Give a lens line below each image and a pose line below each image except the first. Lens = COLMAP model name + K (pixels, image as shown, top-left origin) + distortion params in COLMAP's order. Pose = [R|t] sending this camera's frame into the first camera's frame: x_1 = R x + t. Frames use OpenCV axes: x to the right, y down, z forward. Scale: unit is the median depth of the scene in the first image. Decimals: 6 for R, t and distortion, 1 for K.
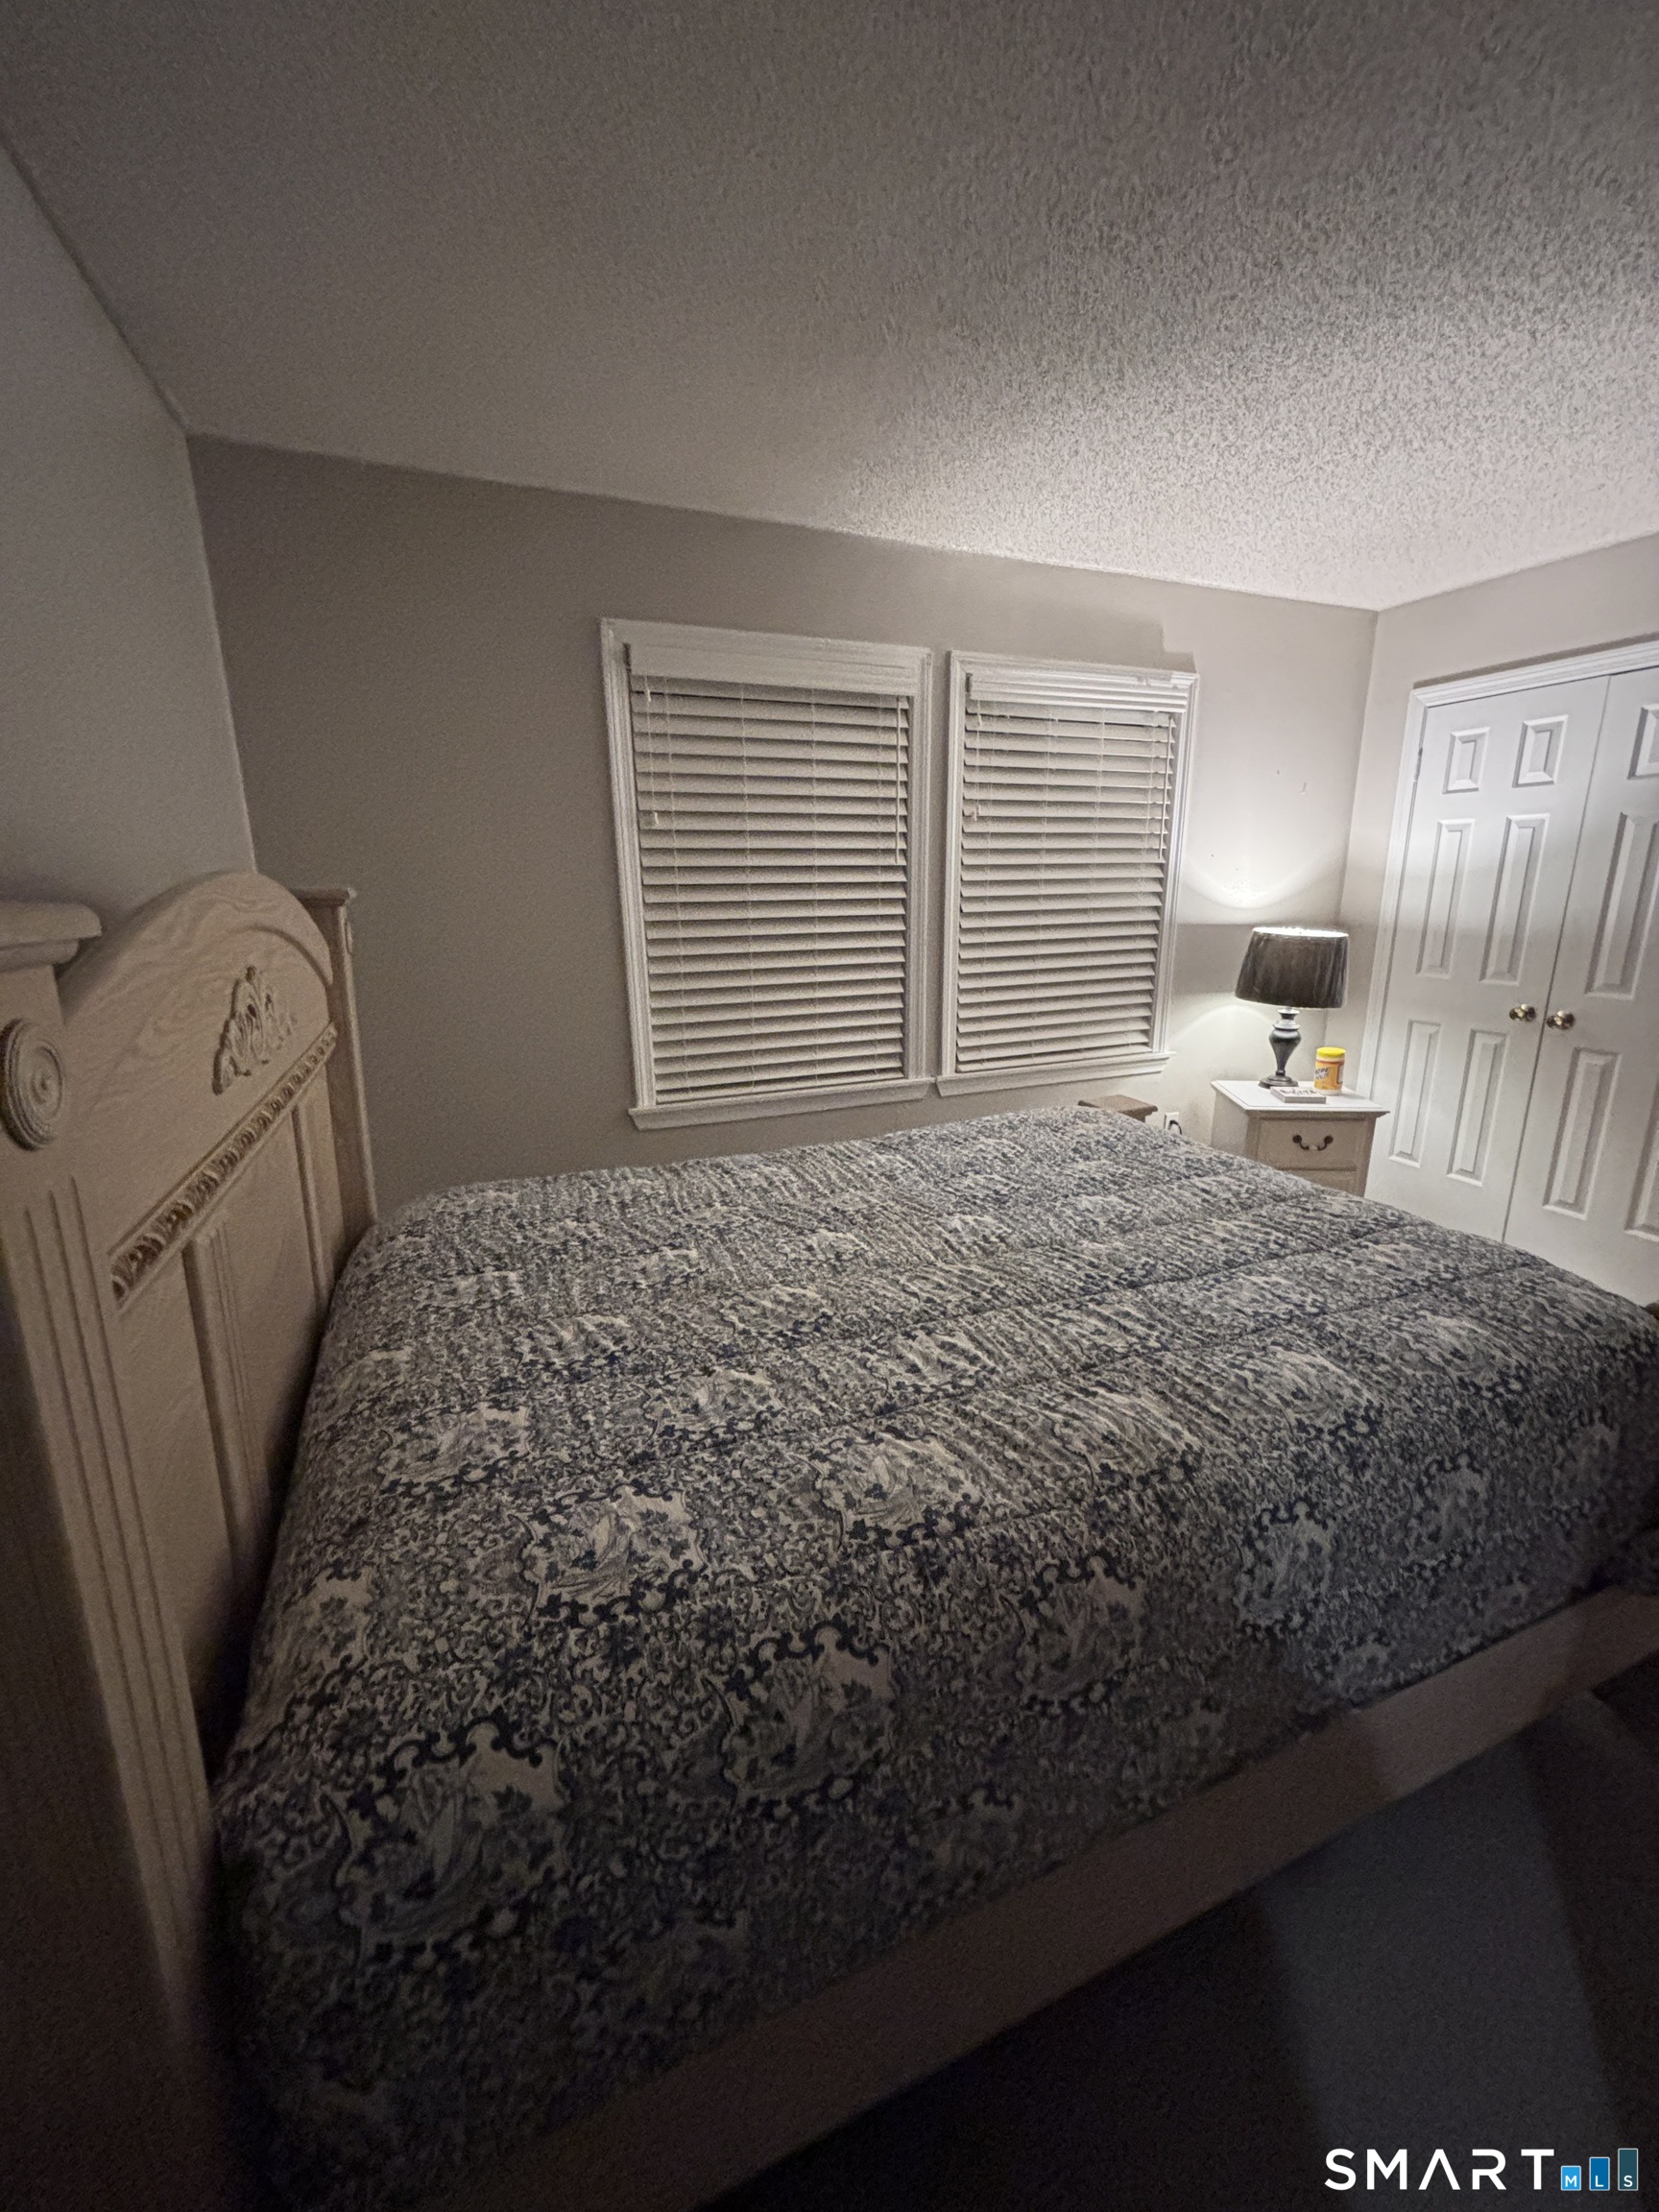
lens RADIAL K [[884.7, 0, 829.5], [0, 884.7, 1106.0], [0, 0, 1]] dist [-0.000111, -0.000287]
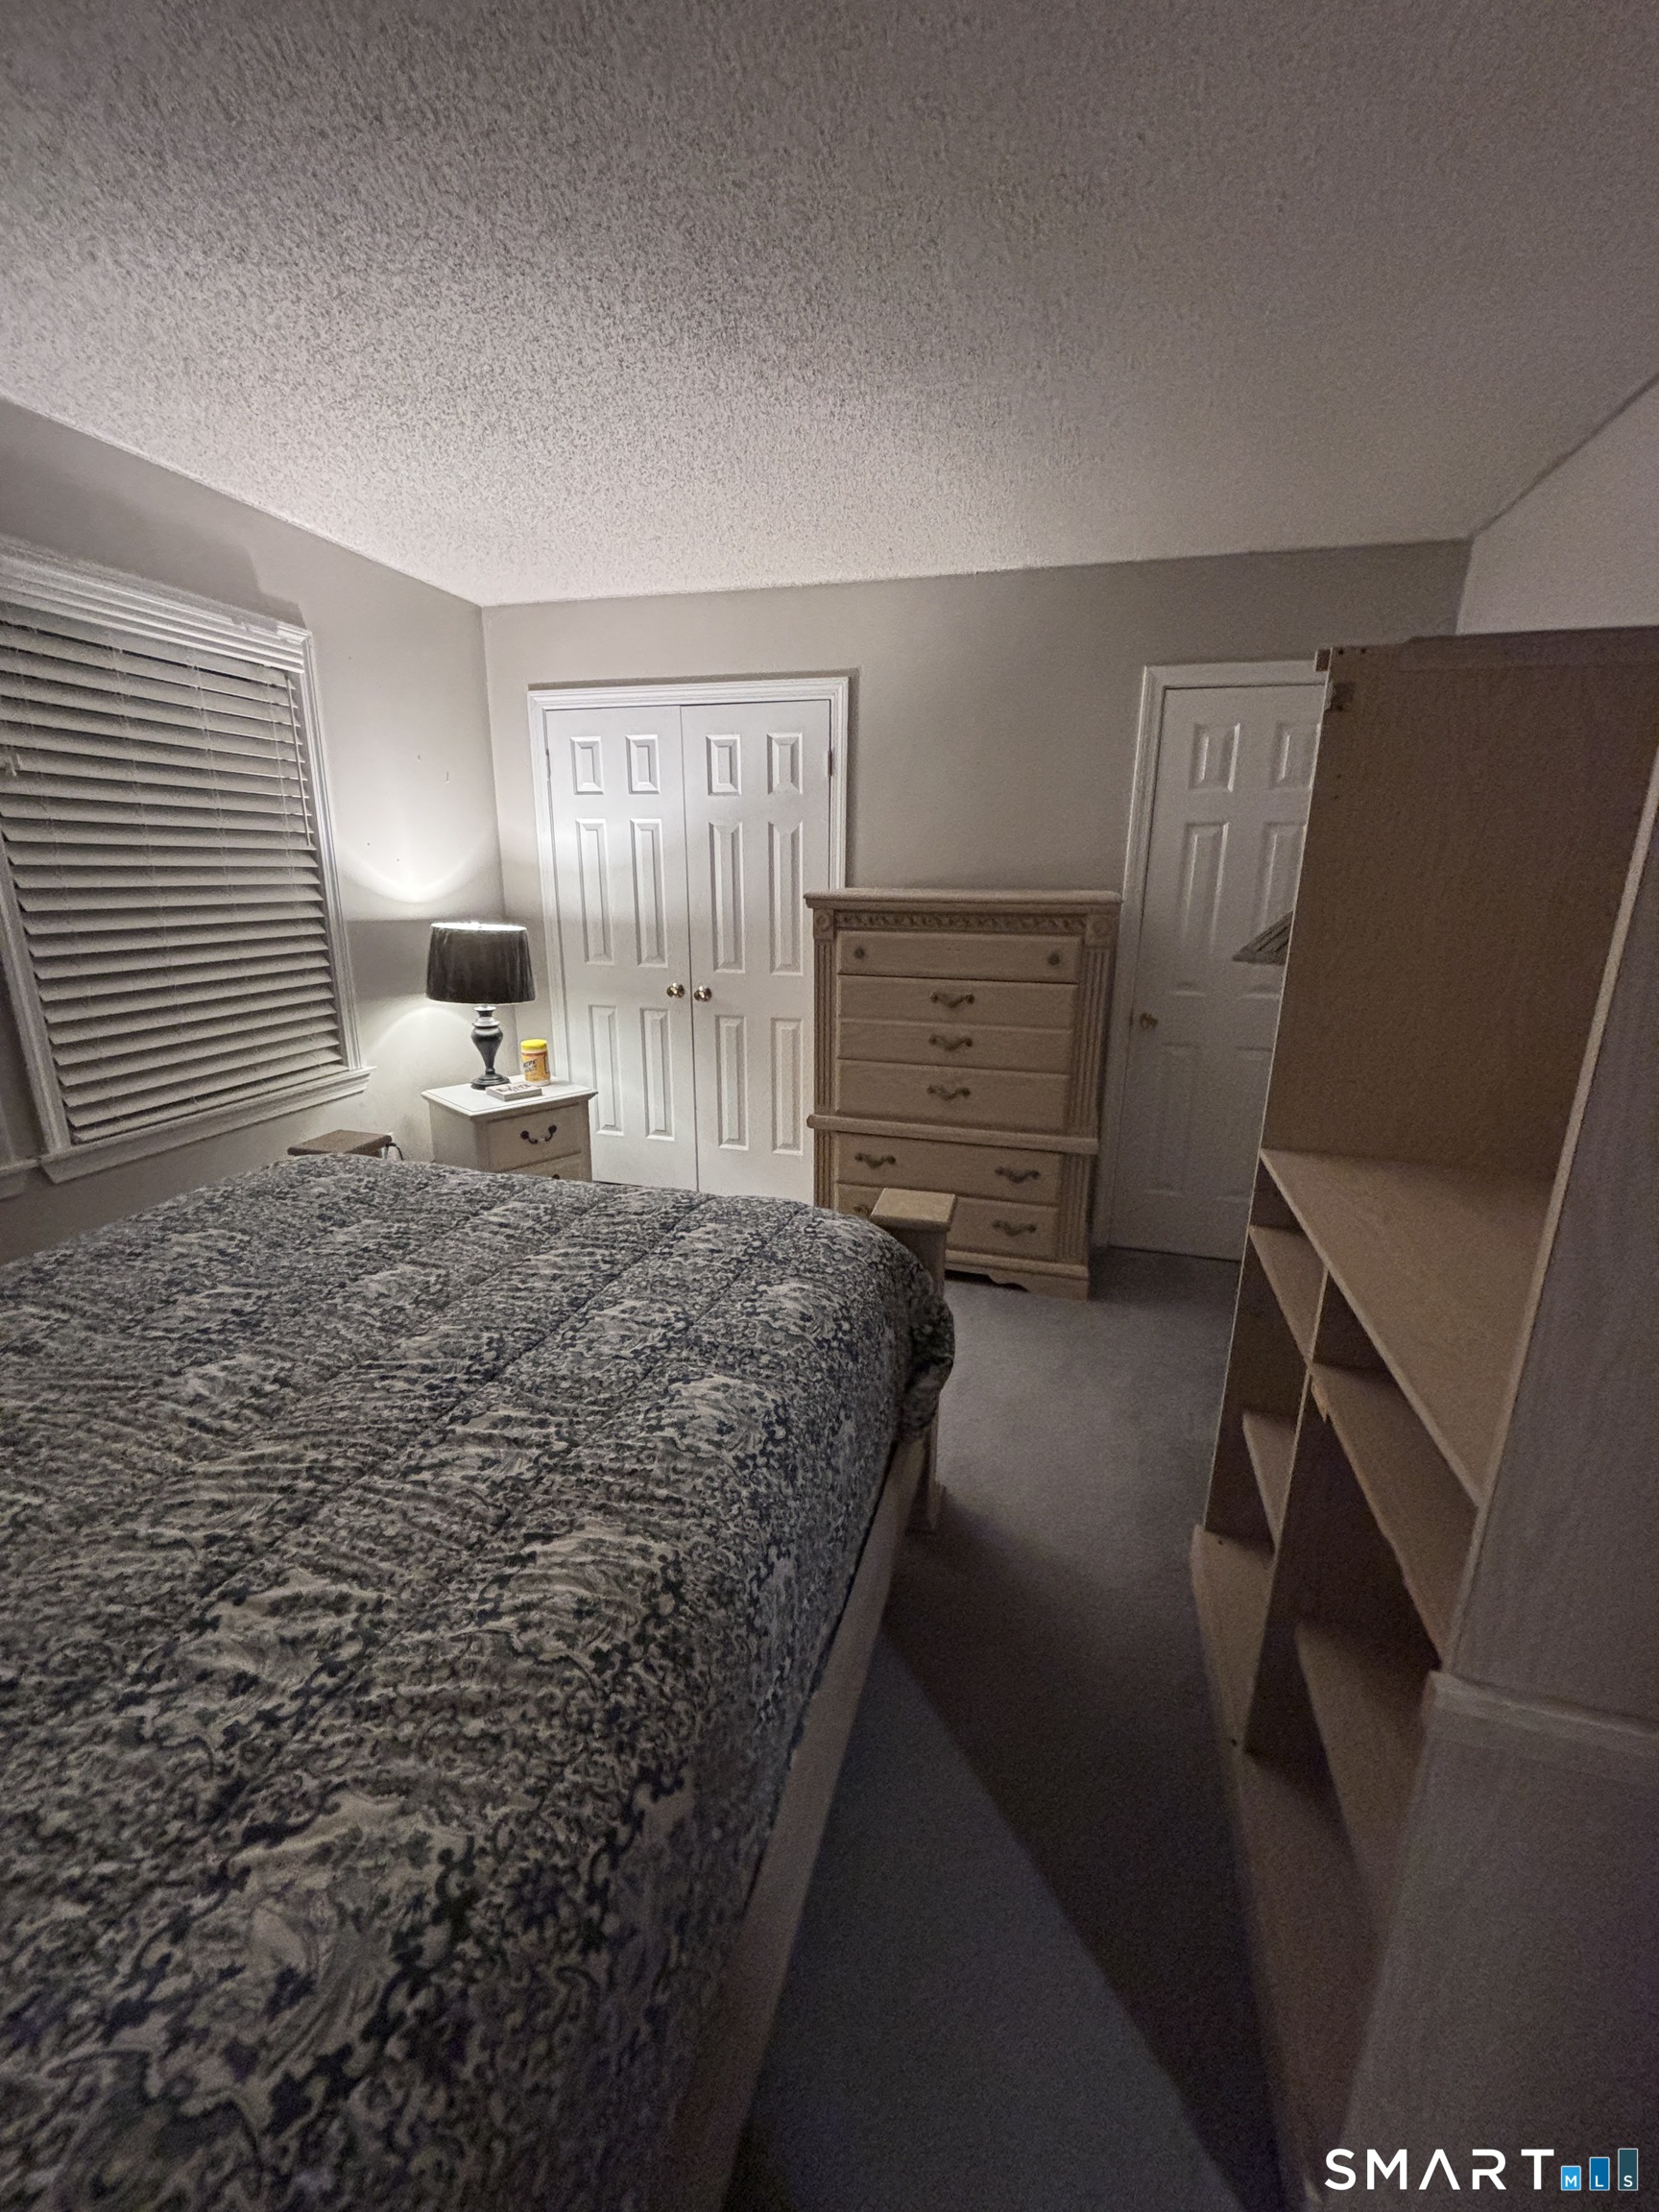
lens RADIAL K [[884.7, 0, 829.5], [0, 884.7, 1106.0], [0, 0, 1]] dist [-0.000111, -0.000287]
pose [[0.613733, -0.186514, 0.767167, -0.040373], [0.181205, 0.979033, 0.093059, -0.058781], [-0.768438, 0.081901, 0.634662, 0.247160]]
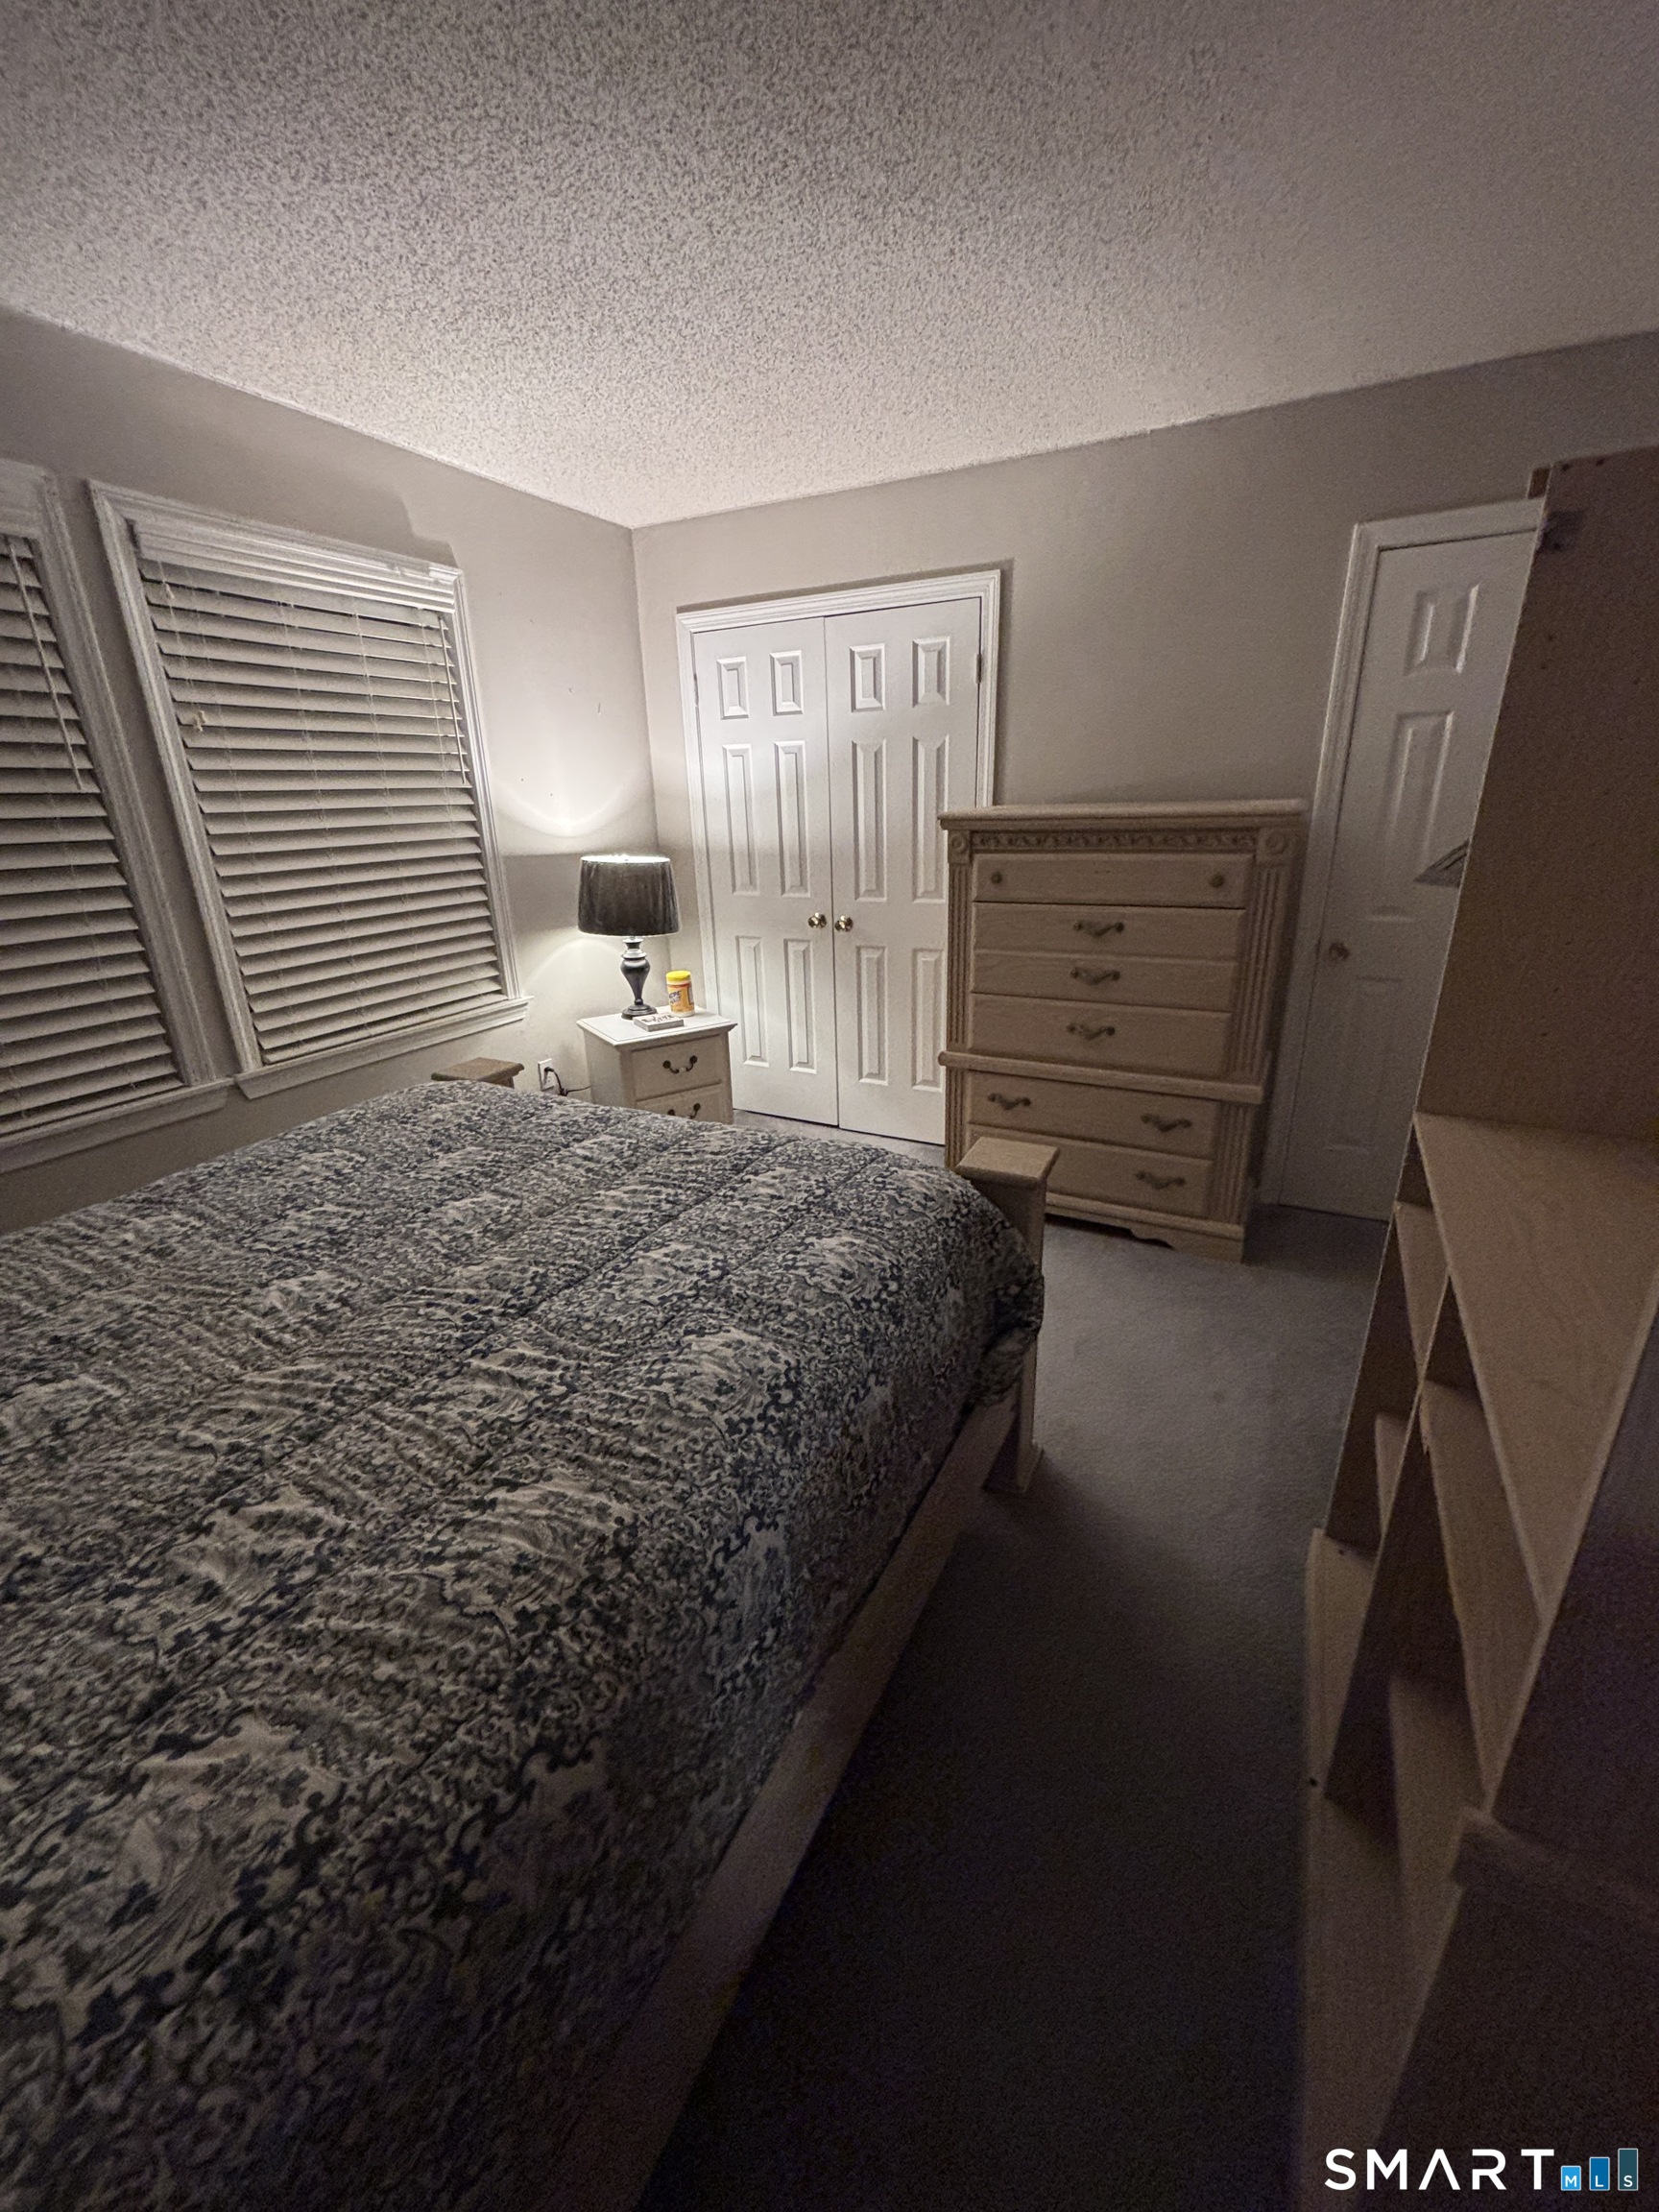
lens RADIAL K [[883.8, 0, 833.2], [0, 883.8, 1107.0], [0, 0, 1]] dist [-0.001736, -0.000040]
pose [[0.765848, -0.223977, 0.602752, 0.118066], [0.178876, 0.974584, 0.134869, -0.042452], [-0.617640, 0.004529, 0.786448, 0.189286]]
